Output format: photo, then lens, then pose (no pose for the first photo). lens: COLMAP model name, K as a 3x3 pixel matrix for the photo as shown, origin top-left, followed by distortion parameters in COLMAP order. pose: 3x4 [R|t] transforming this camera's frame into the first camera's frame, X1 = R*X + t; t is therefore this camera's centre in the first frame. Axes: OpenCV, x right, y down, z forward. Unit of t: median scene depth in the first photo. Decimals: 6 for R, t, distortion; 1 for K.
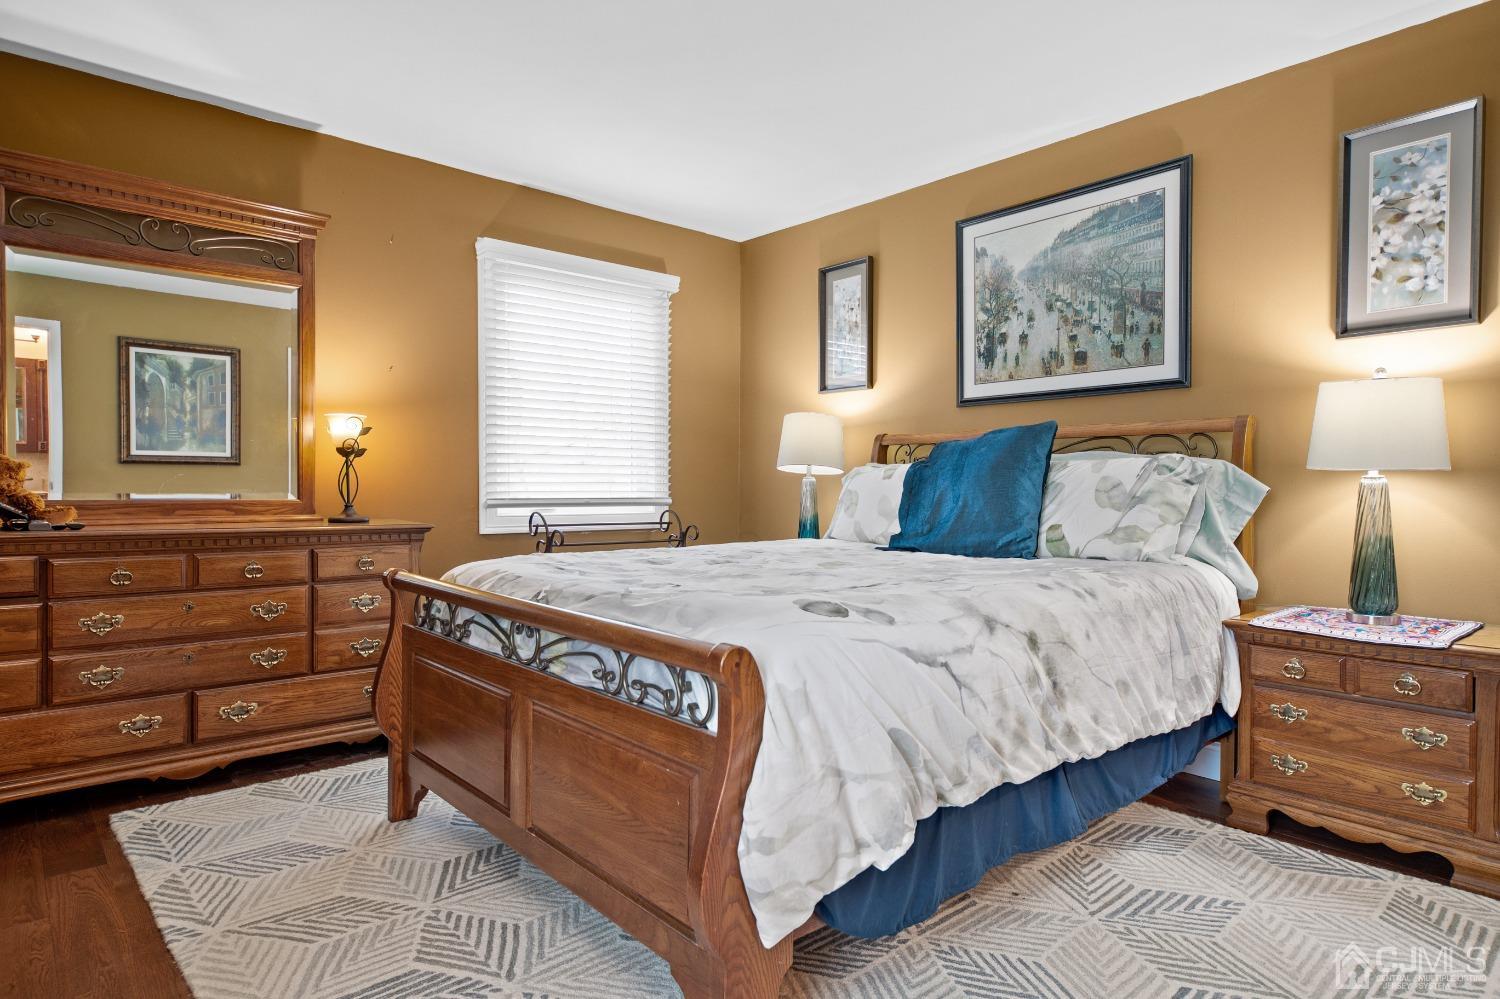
lens RADIAL K [[851.1, 0, 750.0], [0, 851.1, 499.5], [0, 0, 1]] dist [-0.001051, 0.000663]
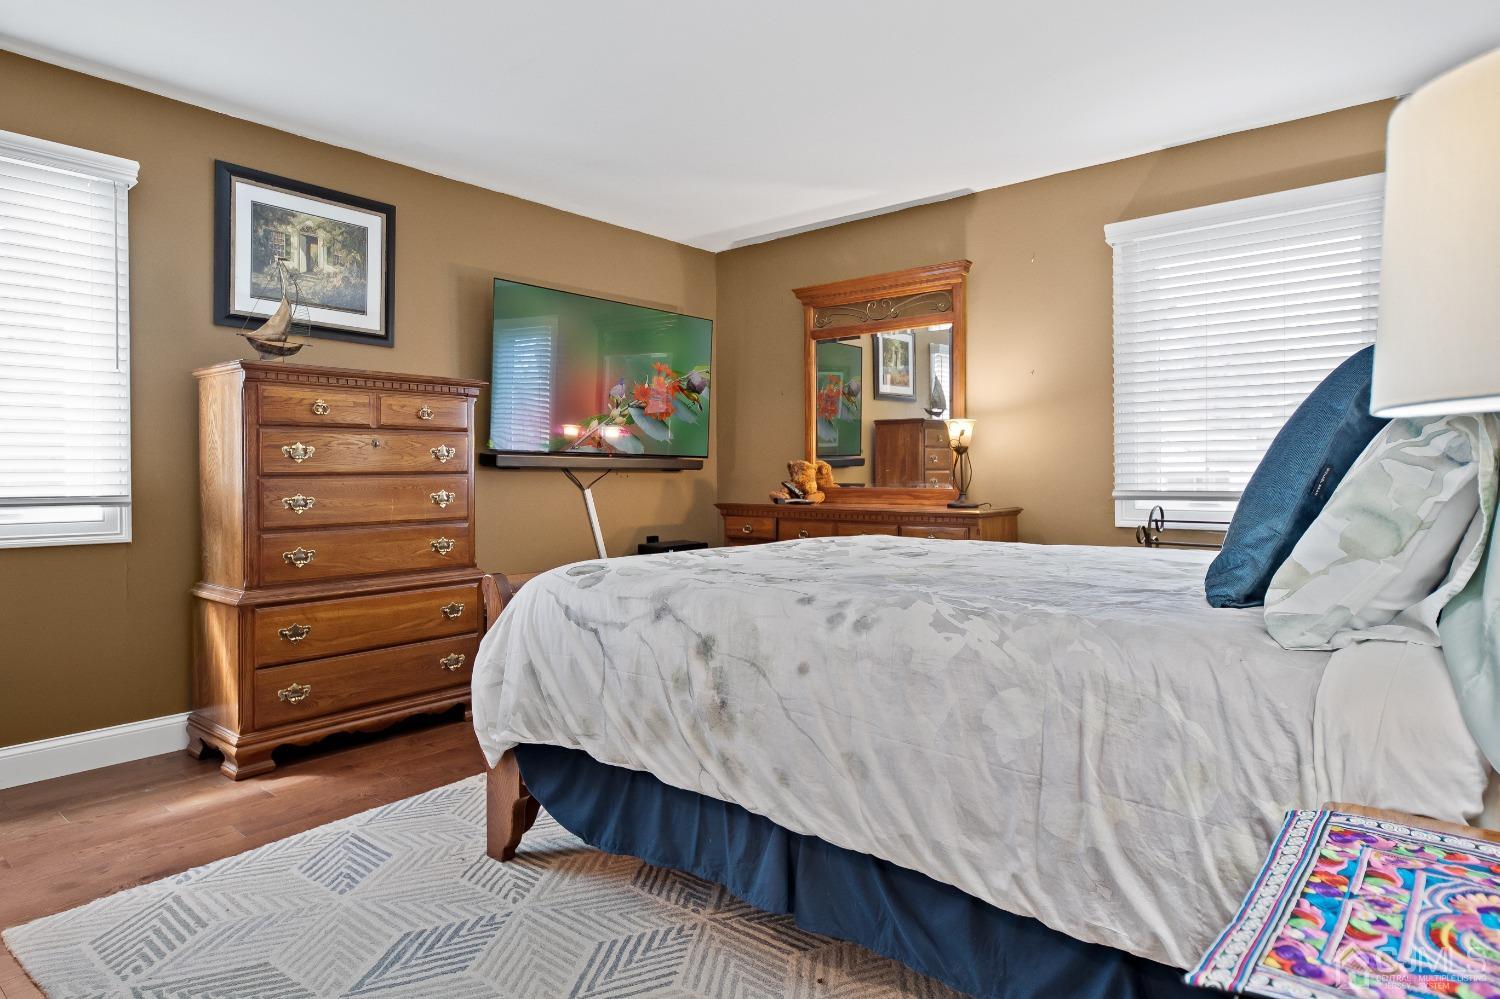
lens RADIAL K [[886.3, 0, 753.4], [0, 886.3, 477.9], [0, 0, 1]] dist [0.007580, 0.005067]
pose [[0.142055, -0.004594, -0.989848, 0.992316], [-0.010892, 0.999921, -0.006203, -0.006396], [0.989799, 0.011662, 0.141994, 0.707034]]
